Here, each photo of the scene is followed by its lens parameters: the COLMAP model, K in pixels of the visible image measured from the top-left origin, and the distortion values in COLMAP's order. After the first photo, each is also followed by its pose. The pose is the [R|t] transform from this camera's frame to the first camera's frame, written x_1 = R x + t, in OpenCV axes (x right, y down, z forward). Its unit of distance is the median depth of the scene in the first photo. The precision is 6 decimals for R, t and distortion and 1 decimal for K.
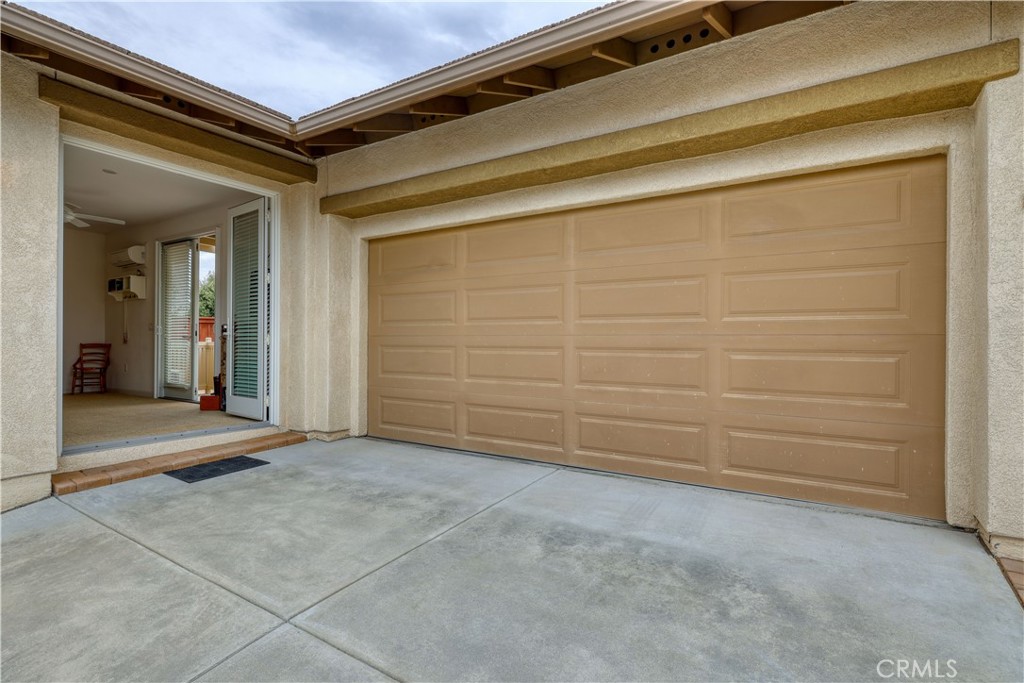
lens RADIAL K [[515.4, 0, 504.0], [0, 515.4, 344.4], [0, 0, 1]] dist [-0.004193, 0.002562]
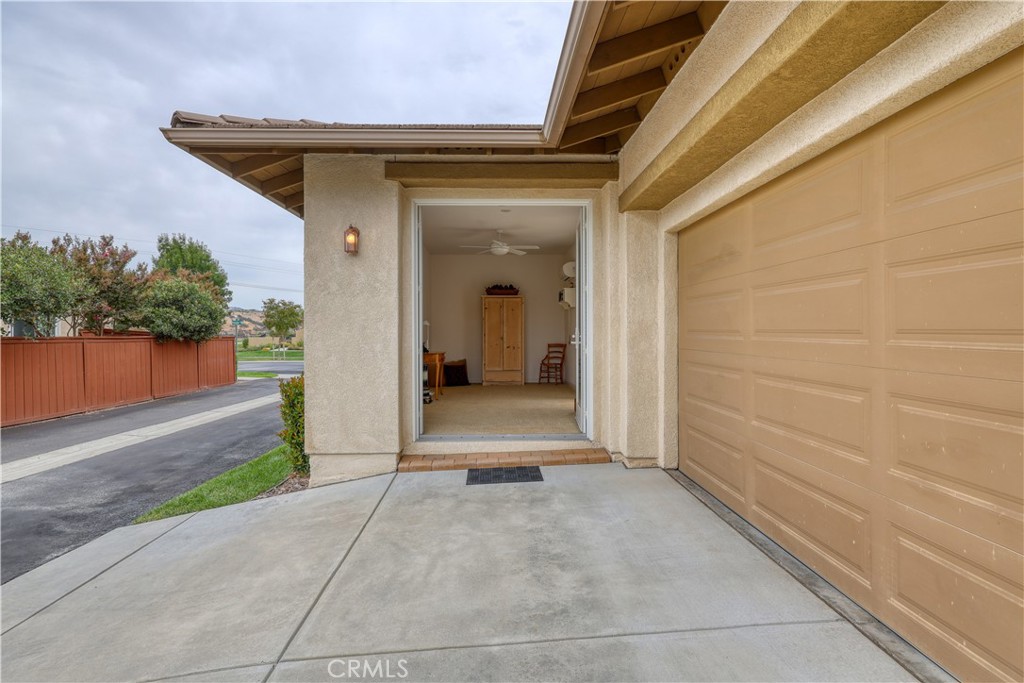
lens RADIAL K [[515.4, 0, 503.4], [0, 515.4, 334.9], [0, 0, 1]] dist [-0.004193, 0.002562]
pose [[0.567458, -0.002893, -0.823397, 0.279798], [0.006427, 0.999979, 0.000915, -0.044679], [0.823377, -0.005811, 0.567464, 0.332202]]
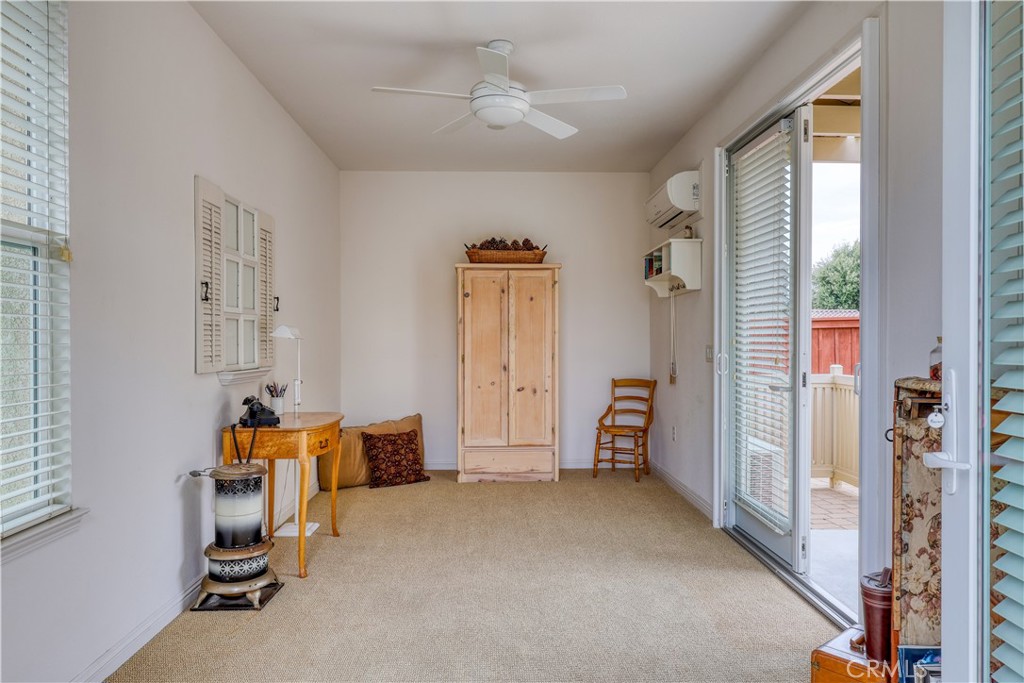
lens RADIAL K [[700.3, 0, 514.5], [0, 700.3, 341.8], [0, 0, 1]] dist [-0.008367, 0.000758]
pose [[0.582452, -0.004151, -0.812855, -0.493676], [0.004973, 0.999986, -0.001543, -0.070743], [0.812850, -0.003144, 0.582464, 0.851189]]
